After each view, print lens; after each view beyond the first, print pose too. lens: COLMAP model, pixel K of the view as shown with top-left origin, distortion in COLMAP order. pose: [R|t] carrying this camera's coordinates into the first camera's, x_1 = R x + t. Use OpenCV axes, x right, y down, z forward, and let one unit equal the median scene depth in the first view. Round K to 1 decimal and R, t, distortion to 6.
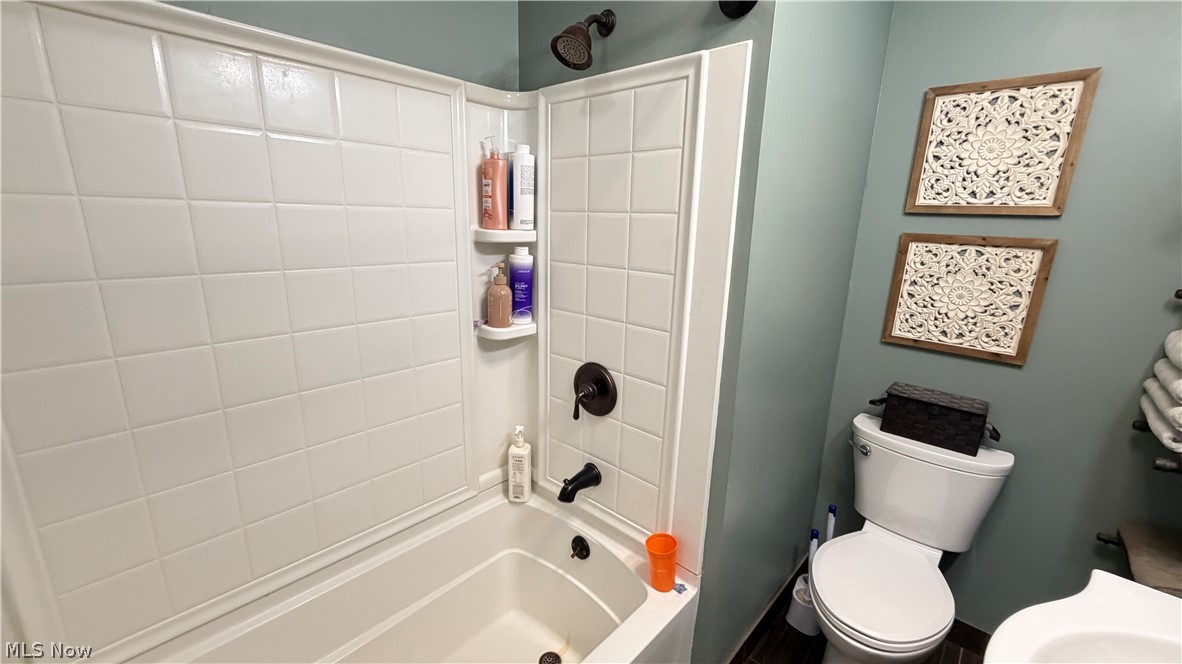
lens RADIAL K [[472.6, 0, 590.9], [0, 472.6, 333.2], [0, 0, 1]] dist [0.000348, 0.000139]
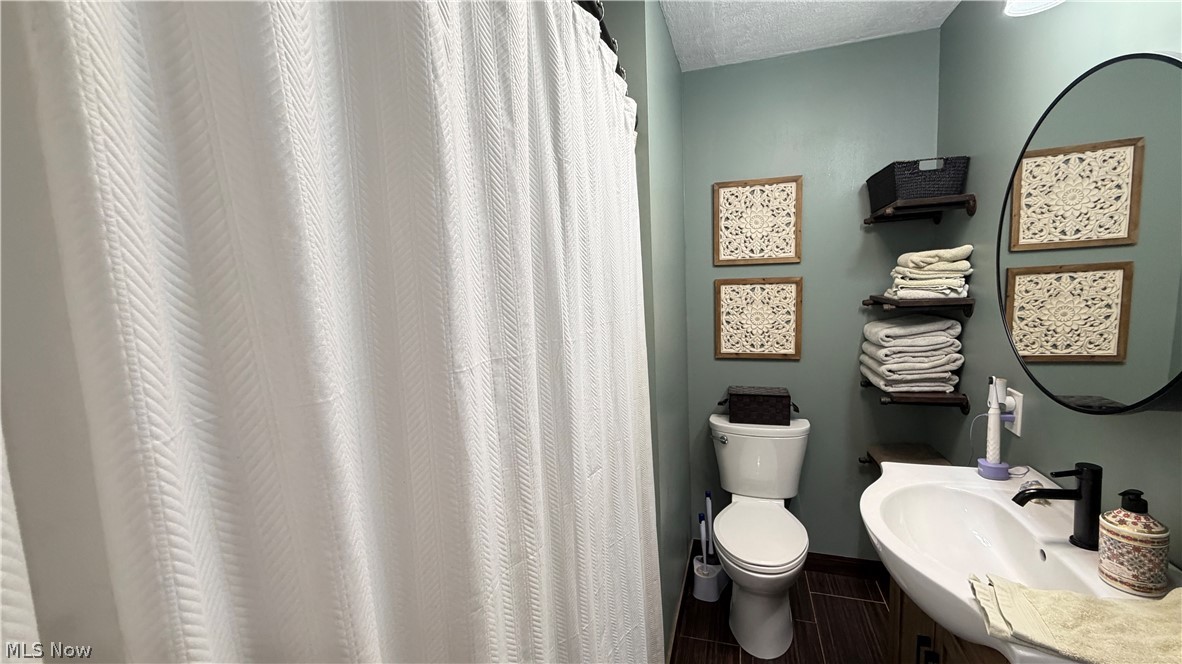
lens RADIAL K [[472.6, 0, 588.9], [0, 472.6, 334.8], [0, 0, 1]] dist [0.000348, 0.000139]
pose [[0.900860, -0.114170, 0.418827, -0.312405], [0.167066, 0.981668, -0.091748, 0.017435], [-0.400674, 0.152623, 0.903419, -0.104443]]
